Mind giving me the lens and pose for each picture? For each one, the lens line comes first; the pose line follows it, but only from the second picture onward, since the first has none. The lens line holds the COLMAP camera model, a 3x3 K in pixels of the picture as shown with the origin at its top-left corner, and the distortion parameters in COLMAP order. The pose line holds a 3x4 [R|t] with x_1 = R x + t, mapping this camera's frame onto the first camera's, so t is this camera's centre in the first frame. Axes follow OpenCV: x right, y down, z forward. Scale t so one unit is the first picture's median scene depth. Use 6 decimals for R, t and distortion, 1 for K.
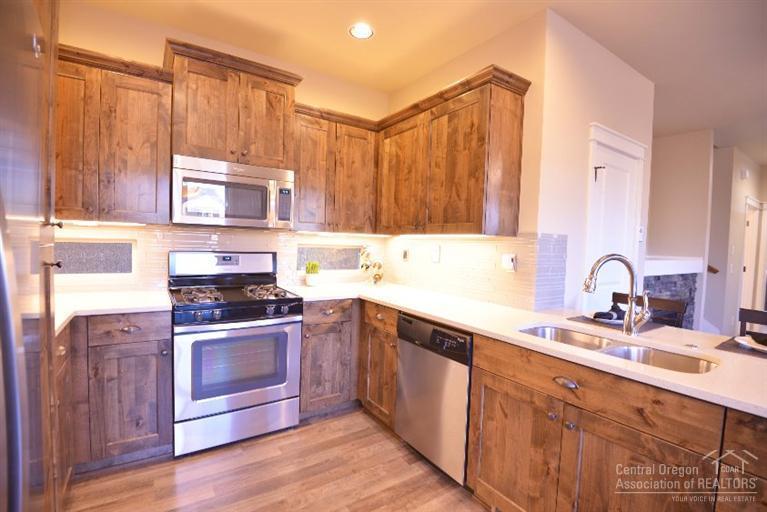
lens RADIAL K [[352.9, 0, 382.7], [0, 352.9, 261.3], [0, 0, 1]] dist [-0.028942, -0.003566]
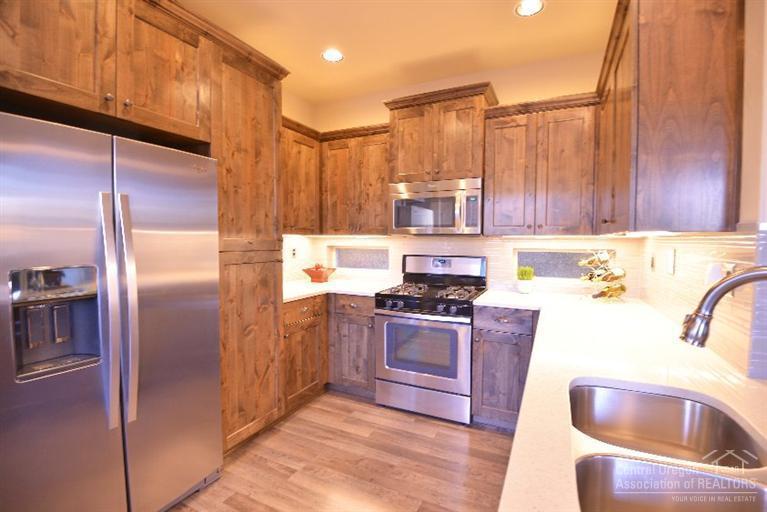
lens RADIAL K [[352.9, 0, 385.9], [0, 352.9, 260.7], [0, 0, 1]] dist [-0.028942, -0.003566]
pose [[0.498255, 0.020418, -0.866790, 0.536985], [-0.031465, 0.999490, 0.005457, -0.012122], [0.866459, 0.024554, 0.498644, 0.272253]]
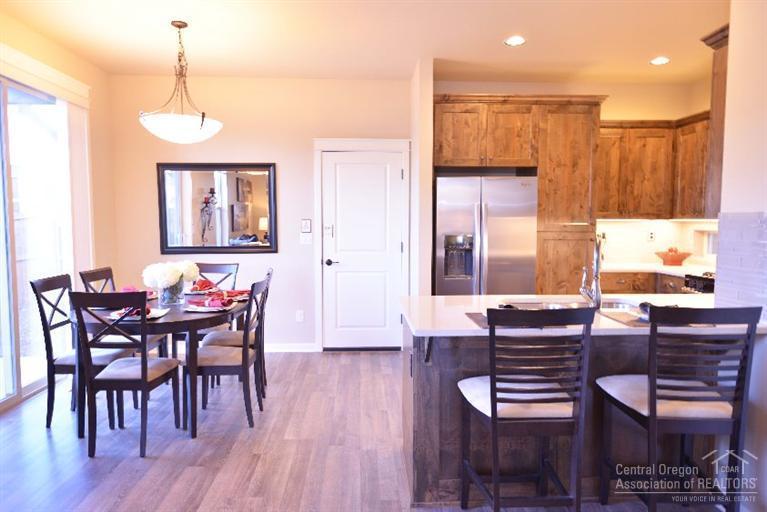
lens RADIAL K [[531.6, 0, 381.3], [0, 531.6, 258.1], [0, 0, 1]] dist [0.004139, 0.000879]
pose [[-0.526254, 0.023871, -0.849992, 1.685944], [-0.059396, 0.996132, 0.064750, -0.010841], [0.848250, 0.084561, -0.522801, 0.898914]]
